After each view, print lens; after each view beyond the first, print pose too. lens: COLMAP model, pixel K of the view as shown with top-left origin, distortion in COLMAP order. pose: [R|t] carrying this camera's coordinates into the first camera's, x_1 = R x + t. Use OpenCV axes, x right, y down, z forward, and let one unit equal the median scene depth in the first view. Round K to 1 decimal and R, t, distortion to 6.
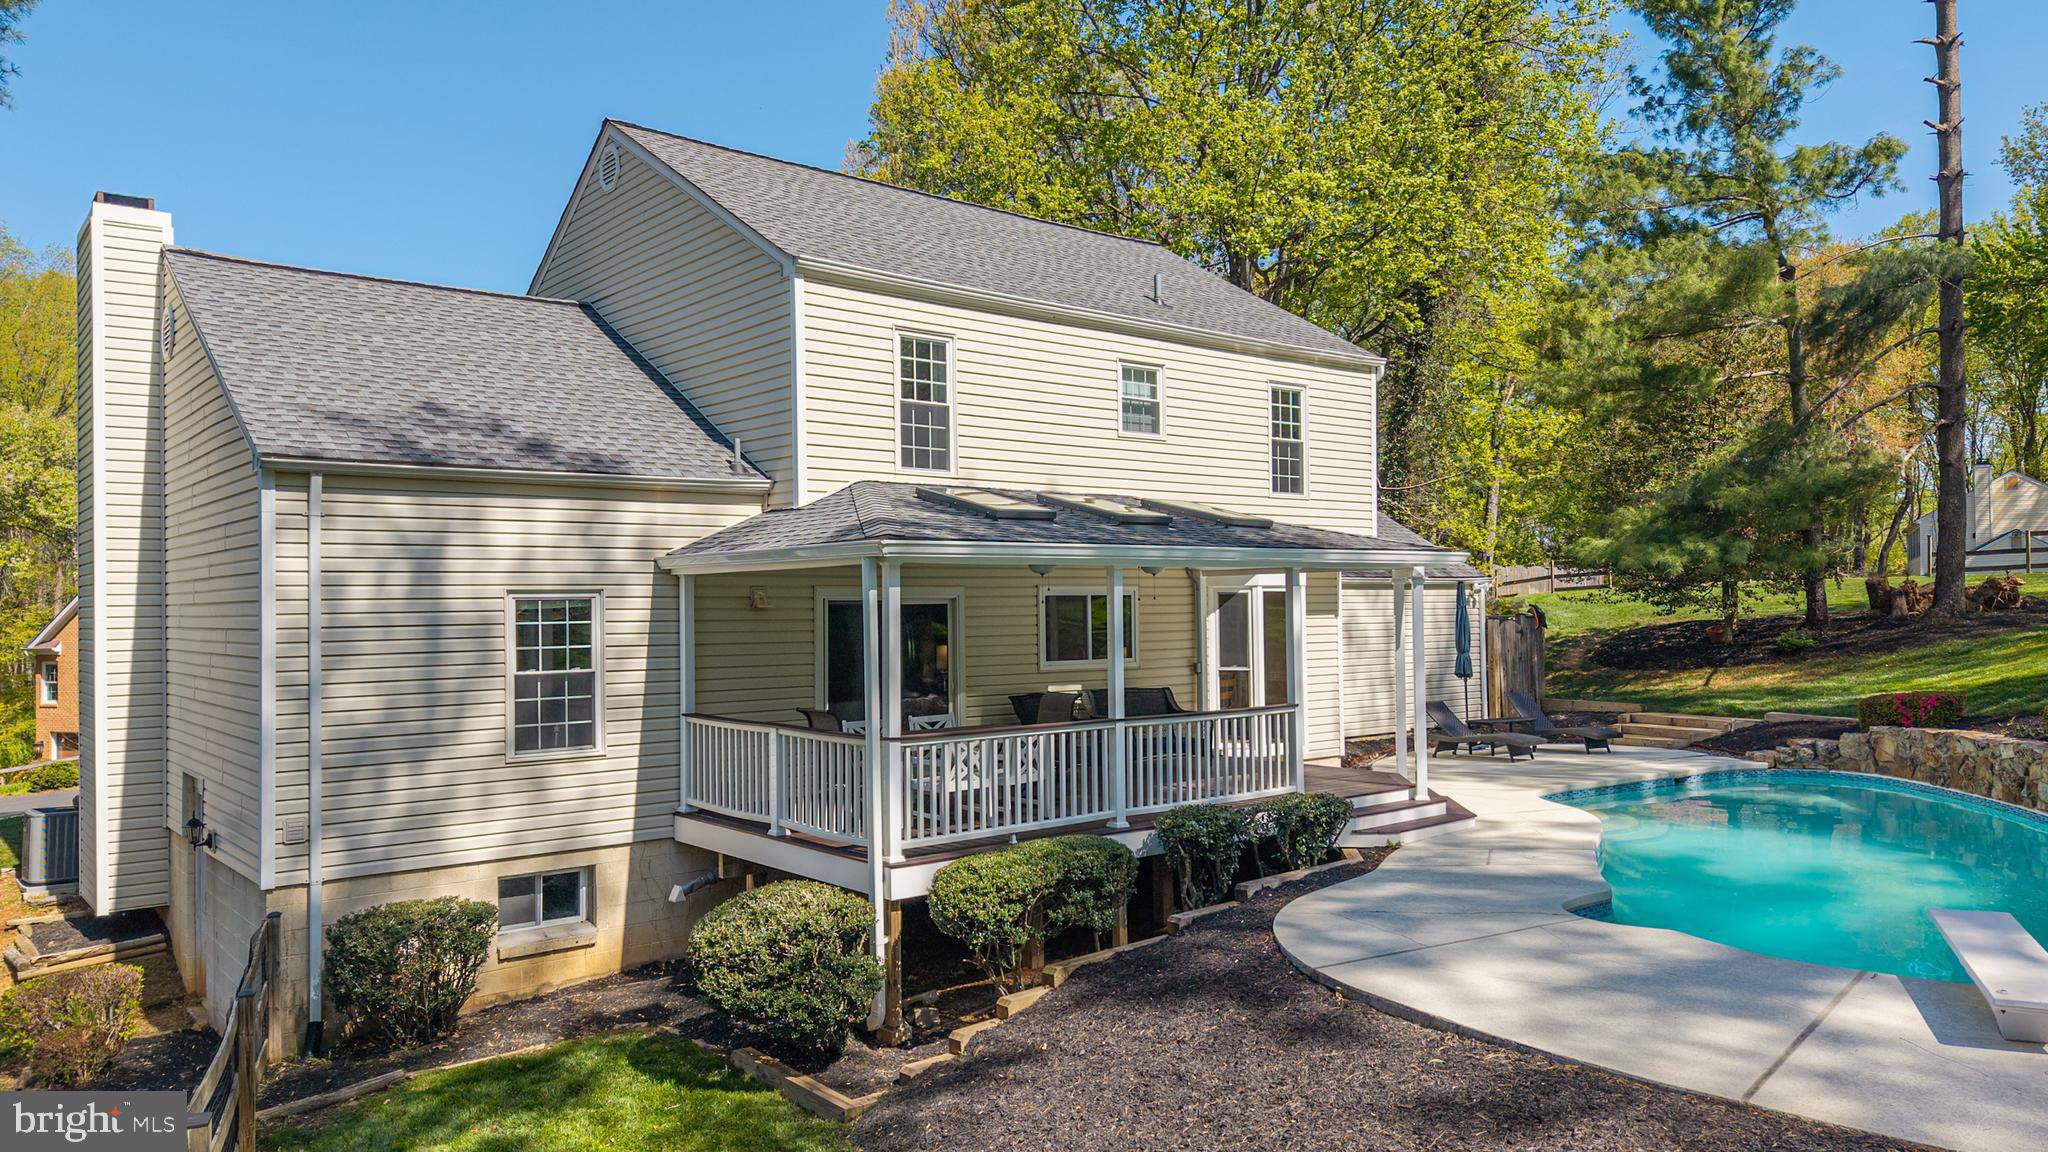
lens RADIAL K [[1400.4, 0, 1033.6], [0, 1400.4, 578.7], [0, 0, 1]] dist [0.019939, -0.024825]
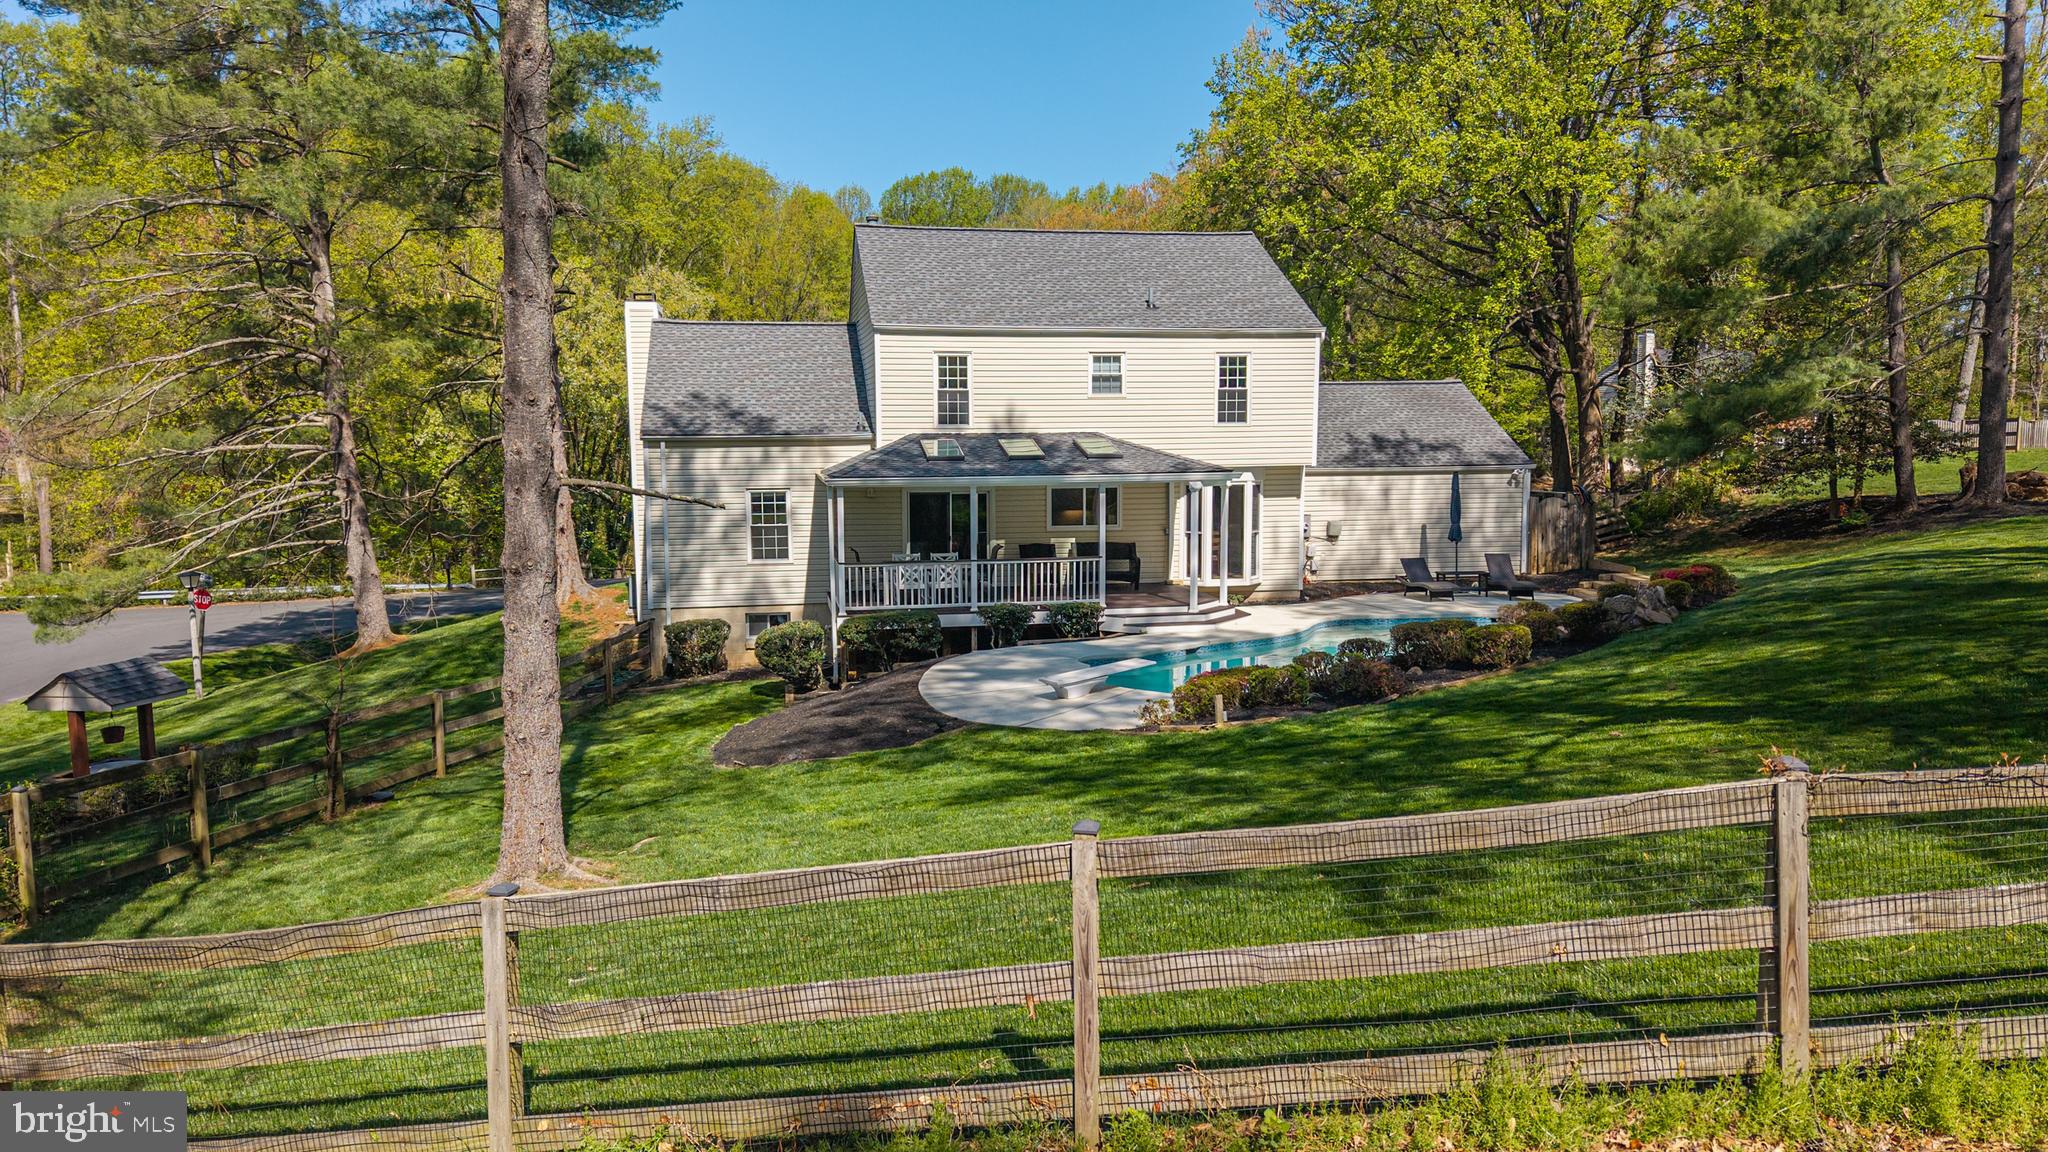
lens RADIAL K [[1400.4, 0, 1024.2], [0, 1400.4, 572.4], [0, 0, 1]] dist [0.019939, -0.024825]
pose [[0.873863, 0.054661, -0.483089, 0.862399], [0.005750, 0.992428, 0.122693, -0.101895], [0.486138, -0.109995, 0.866932, -0.583141]]
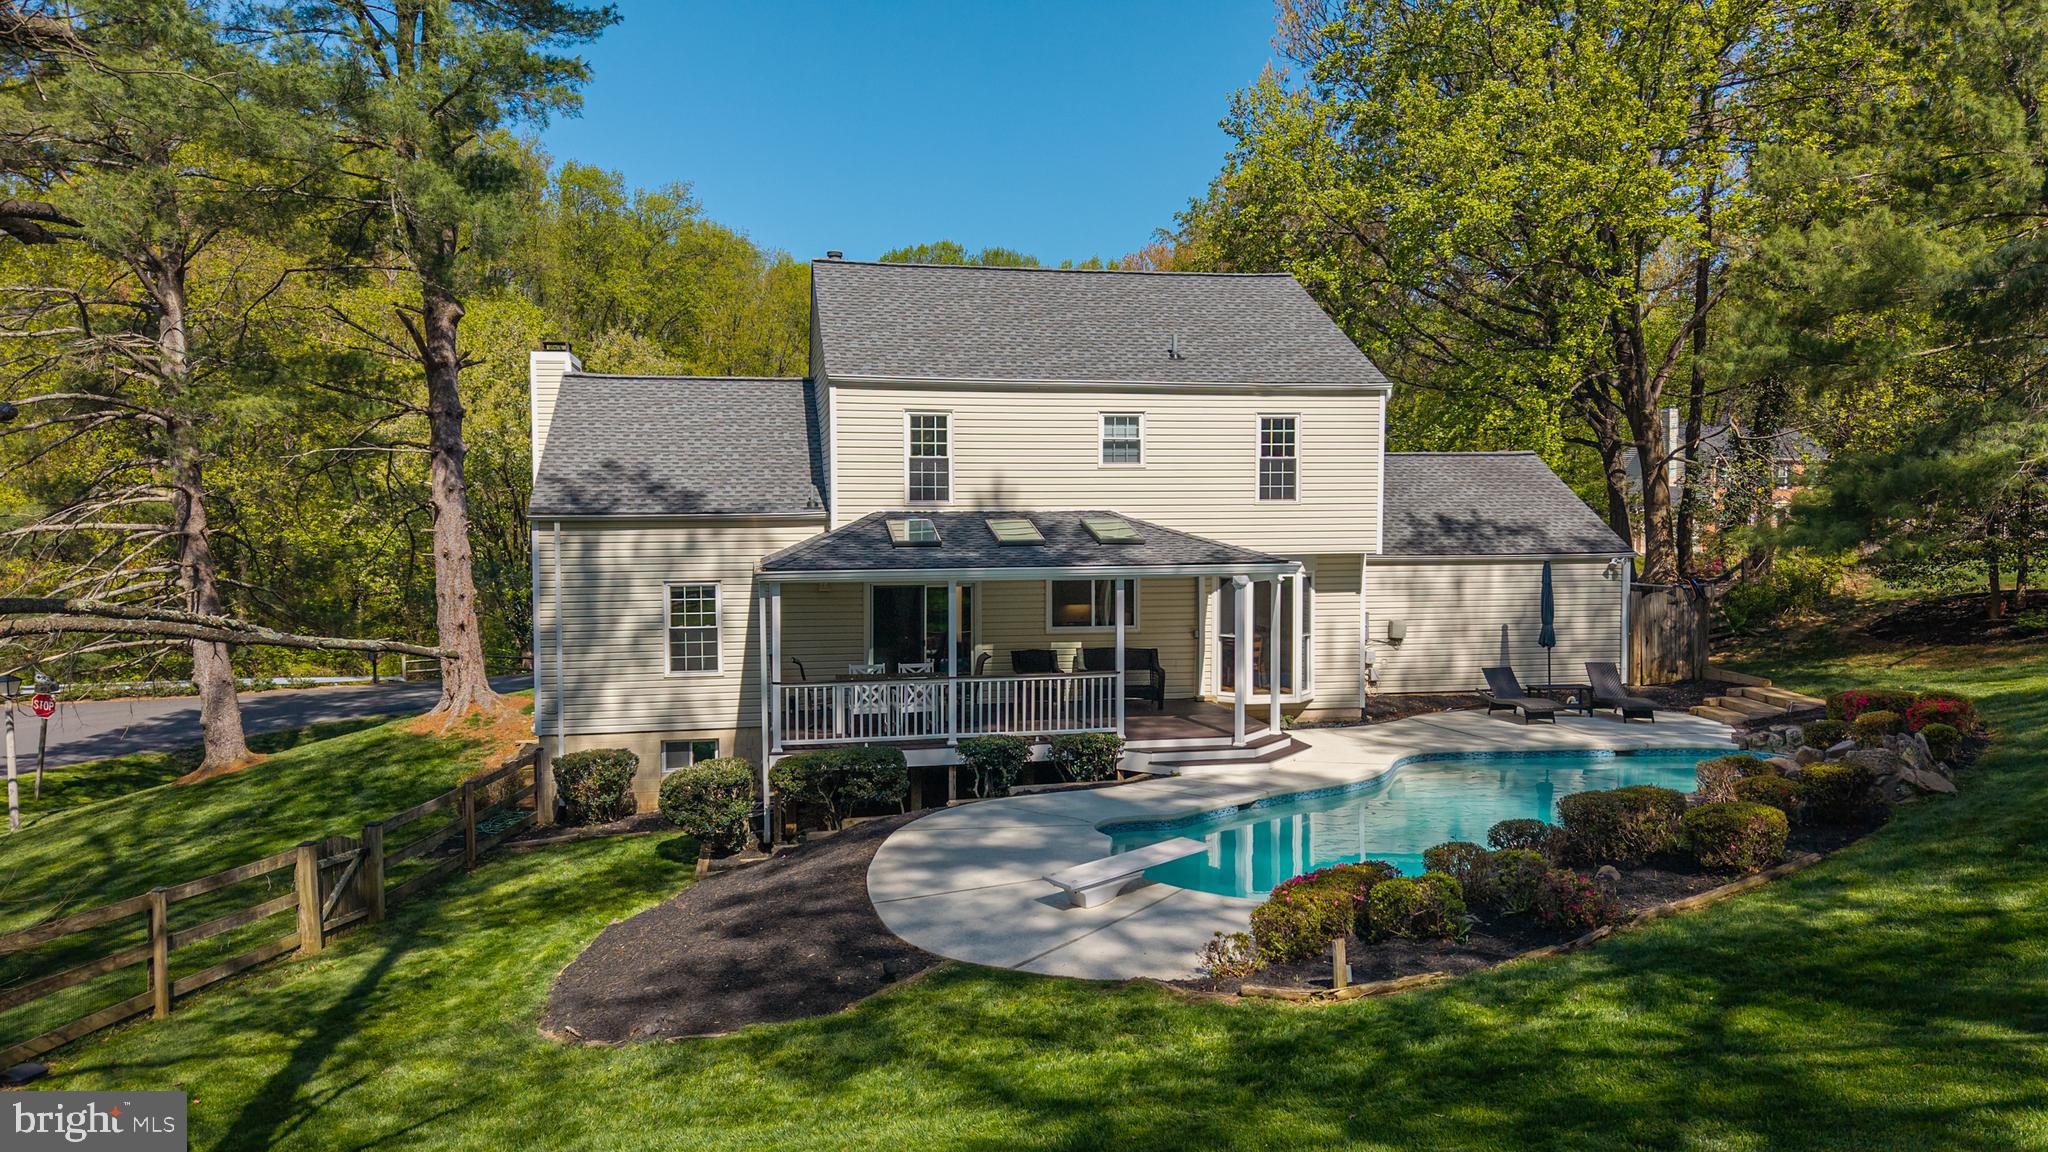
lens RADIAL K [[1400.4, 0, 1019.1], [0, 1400.4, 564.4], [0, 0, 1]] dist [0.019939, -0.024825]
pose [[0.875568, 0.027762, -0.482296, 0.677914], [0.002741, 0.998046, 0.062426, -0.095149], [0.483087, -0.055980, 0.873781, -0.259272]]
